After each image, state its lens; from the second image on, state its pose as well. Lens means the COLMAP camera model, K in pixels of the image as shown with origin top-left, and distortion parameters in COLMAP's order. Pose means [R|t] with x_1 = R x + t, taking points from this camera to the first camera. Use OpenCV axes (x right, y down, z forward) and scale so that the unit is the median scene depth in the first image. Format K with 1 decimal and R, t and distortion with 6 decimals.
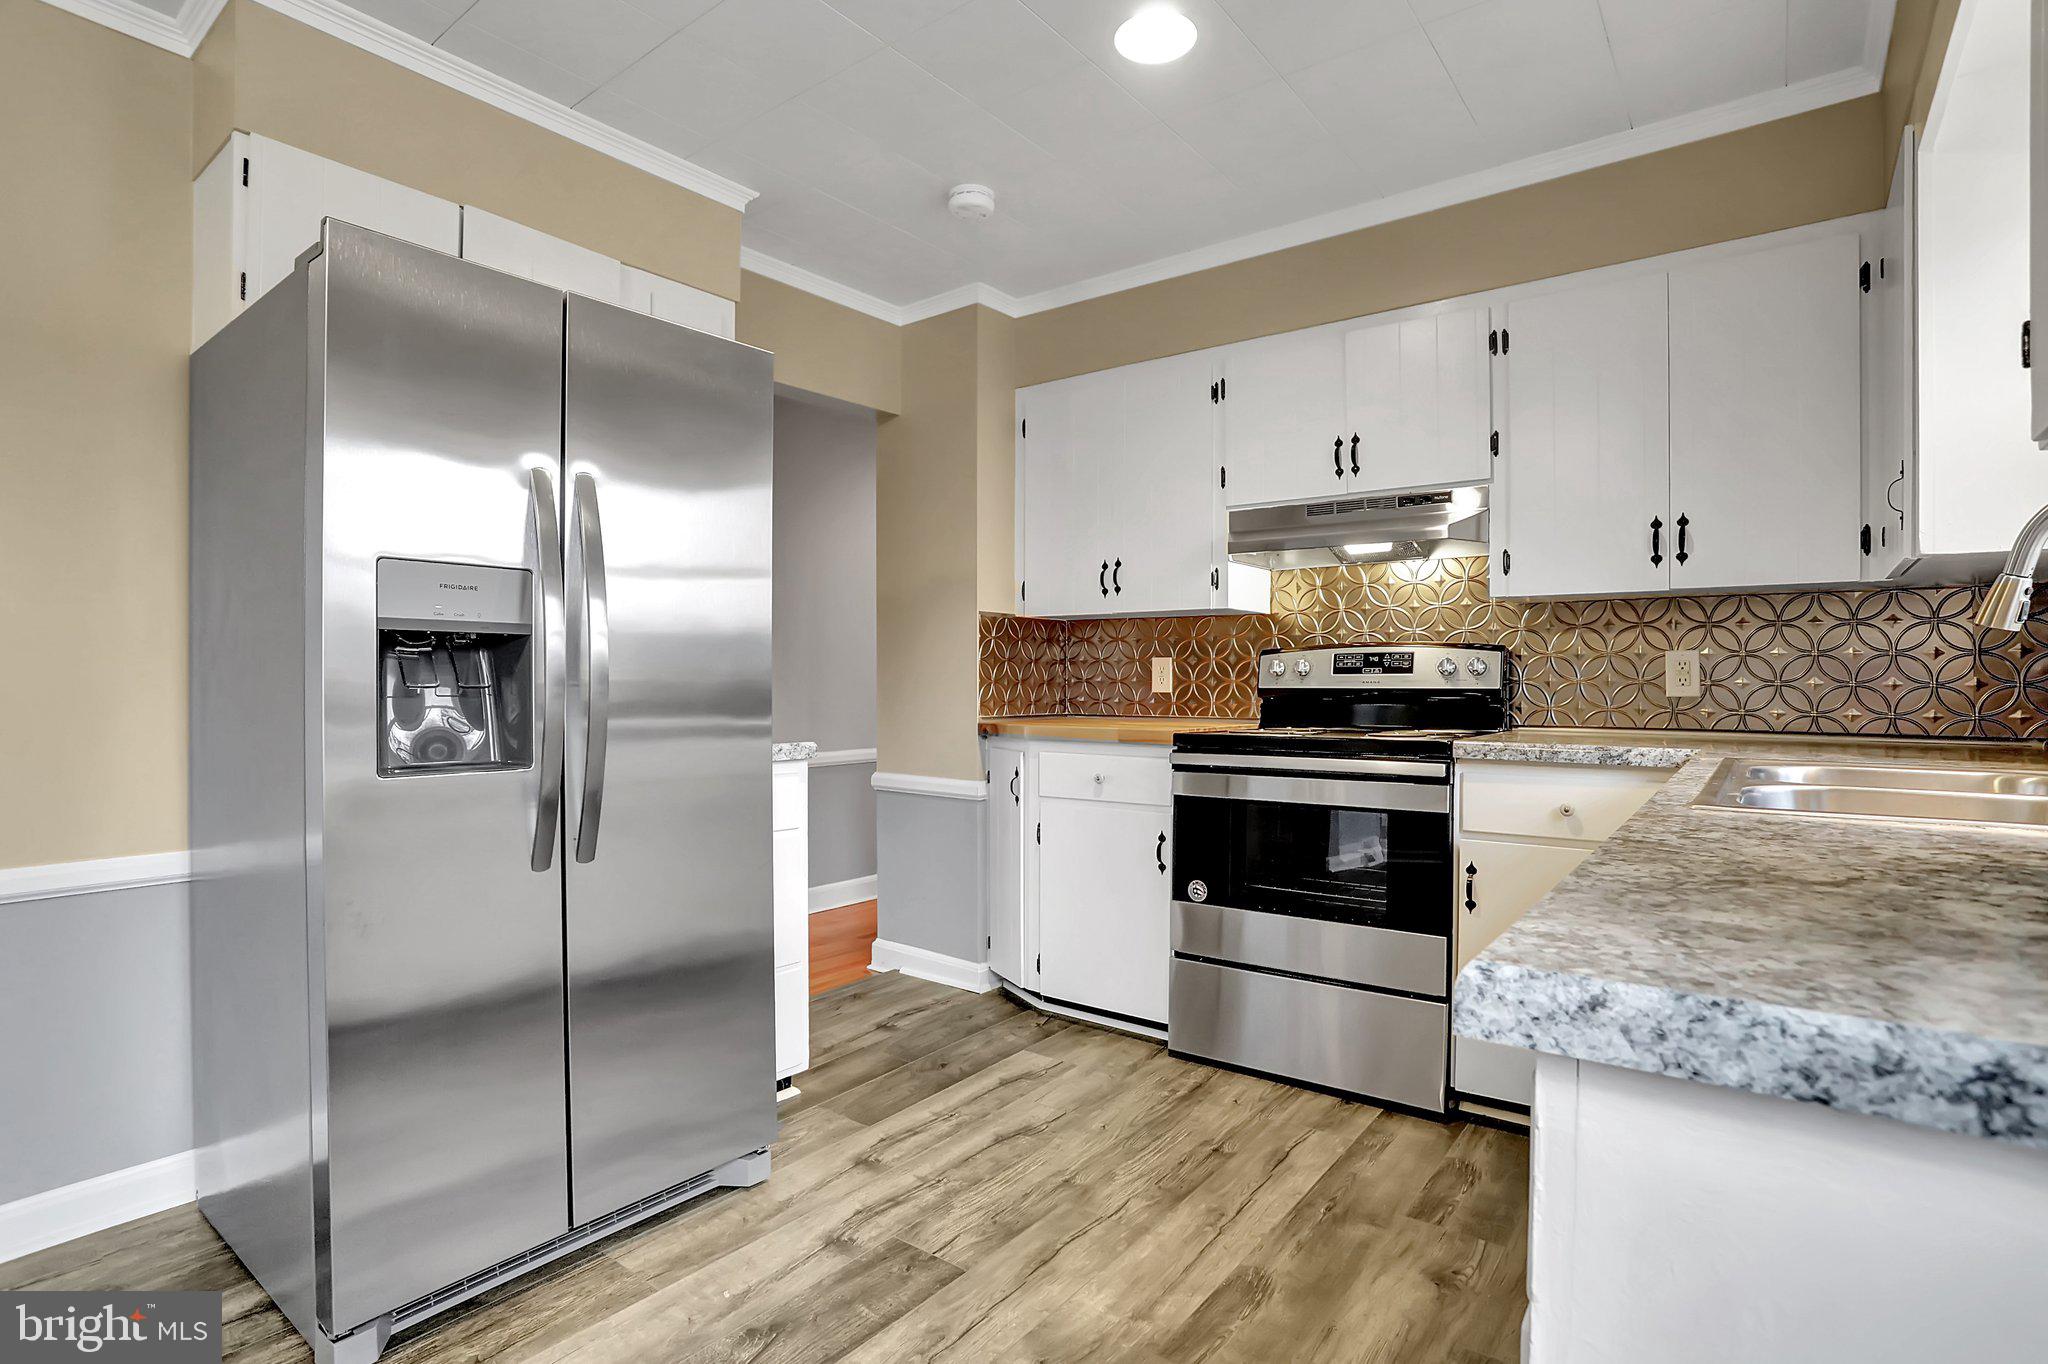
lens RADIAL K [[1009.1, 0, 1040.6], [0, 1009.1, 690.4], [0, 0, 1]] dist [-0.068868, 0.026458]
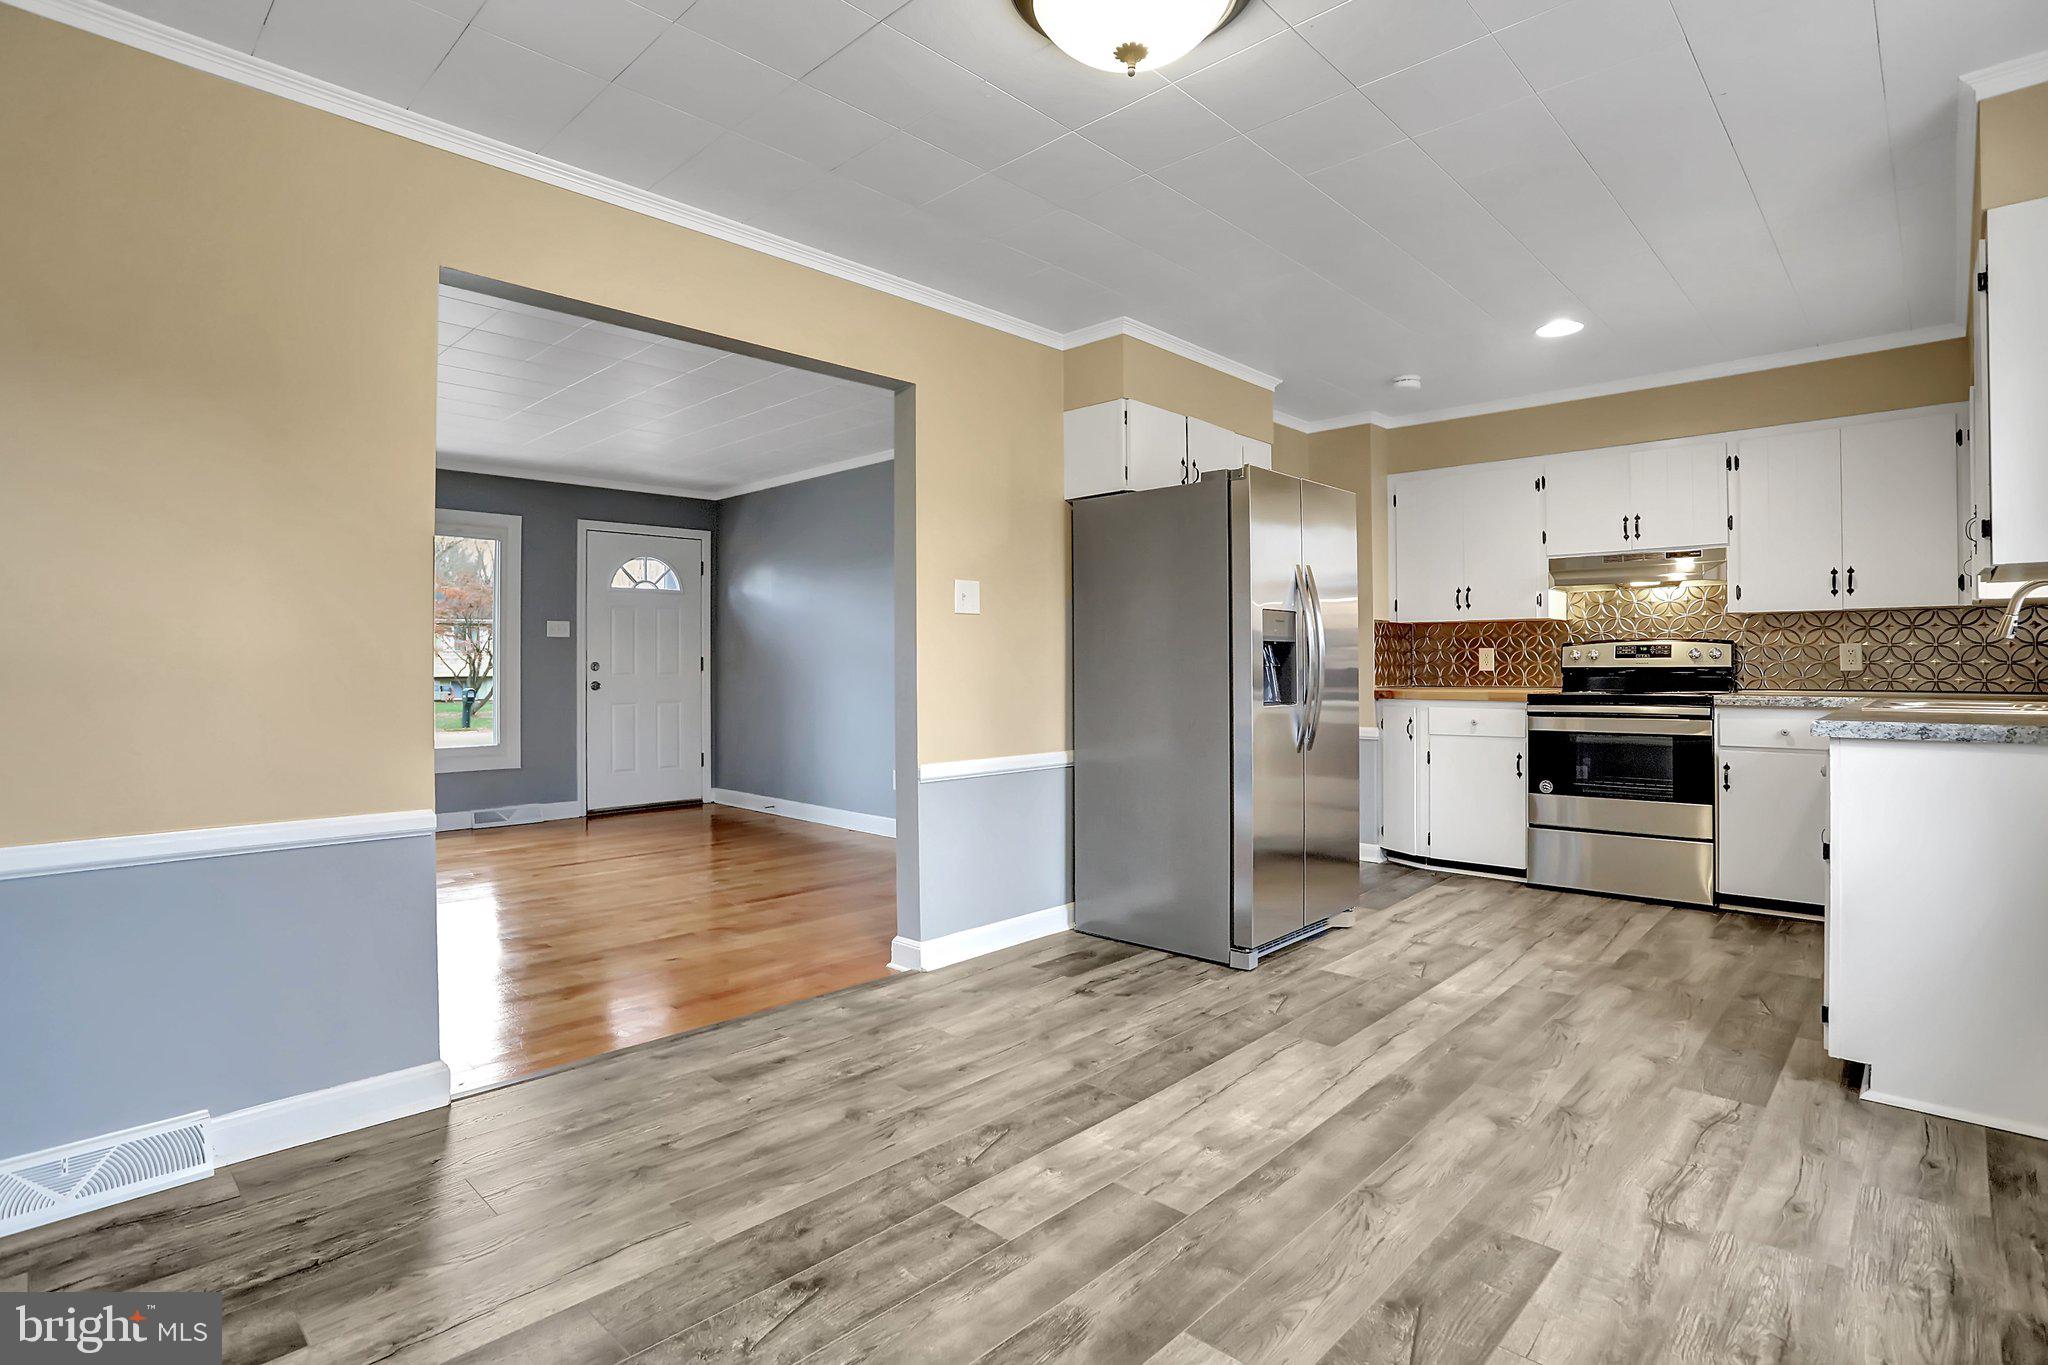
lens RADIAL K [[1009.1, 0, 1024.8], [0, 1009.1, 659.5], [0, 0, 1]] dist [-0.068868, 0.026458]
pose [[0.993607, -0.005438, -0.112759, -0.559525], [0.003699, 0.999871, -0.015630, 0.008140], [0.112830, 0.015113, 0.993499, -0.807213]]
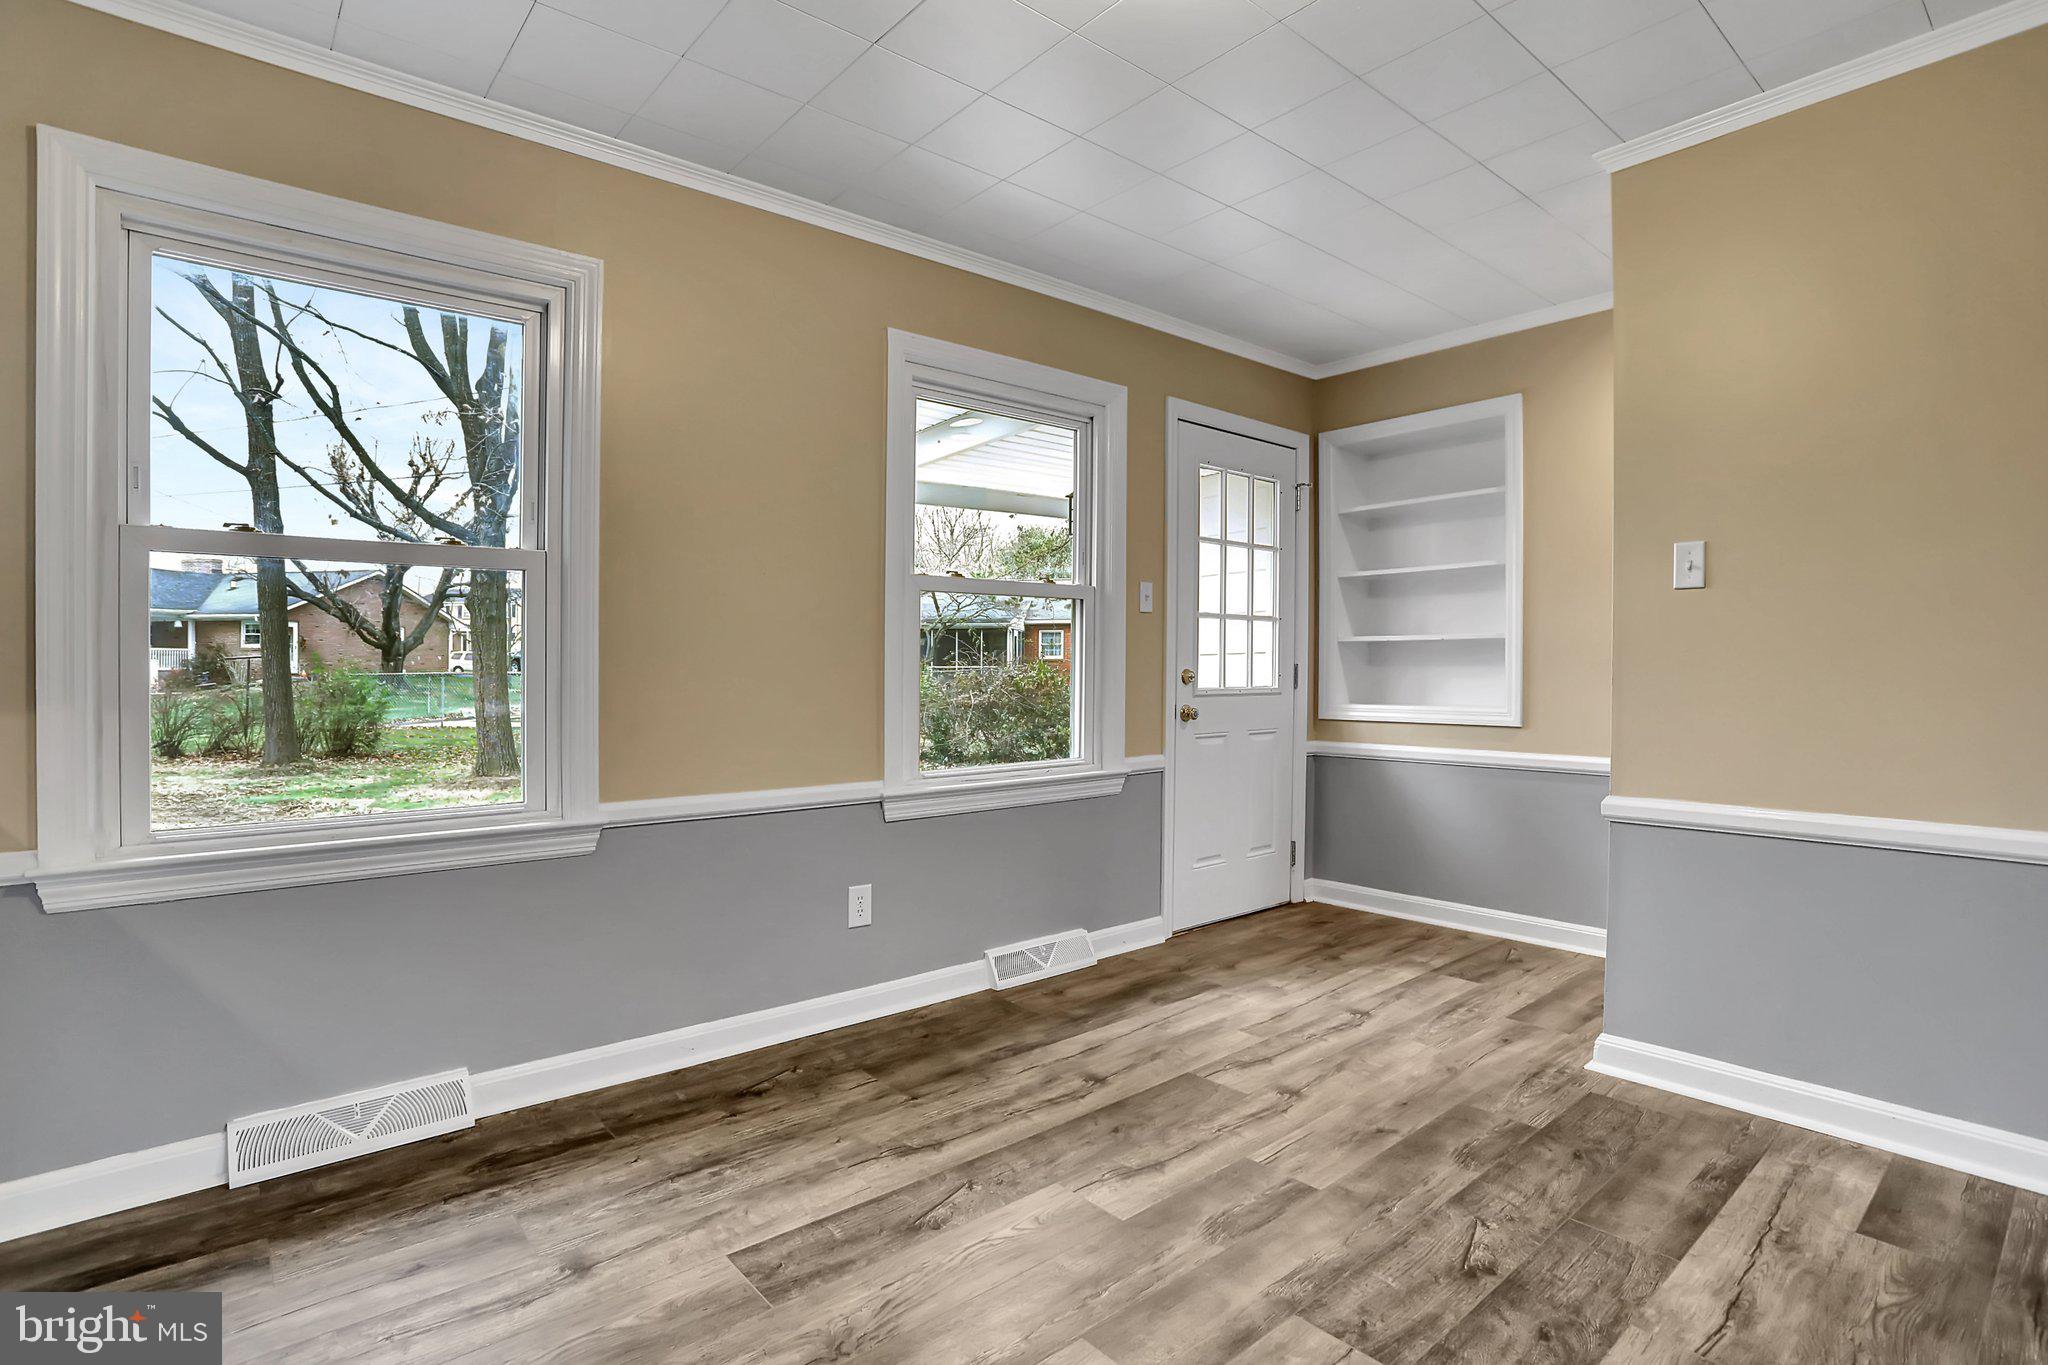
lens RADIAL K [[1009.1, 0, 1012.4], [0, 1009.1, 697.0], [0, 0, 1]] dist [-0.068868, 0.026458]
pose [[-0.975710, -0.006346, 0.218974, -0.611878], [0.003371, 0.999027, 0.043973, -0.009038], [-0.219040, 0.043643, -0.974739, 0.529786]]
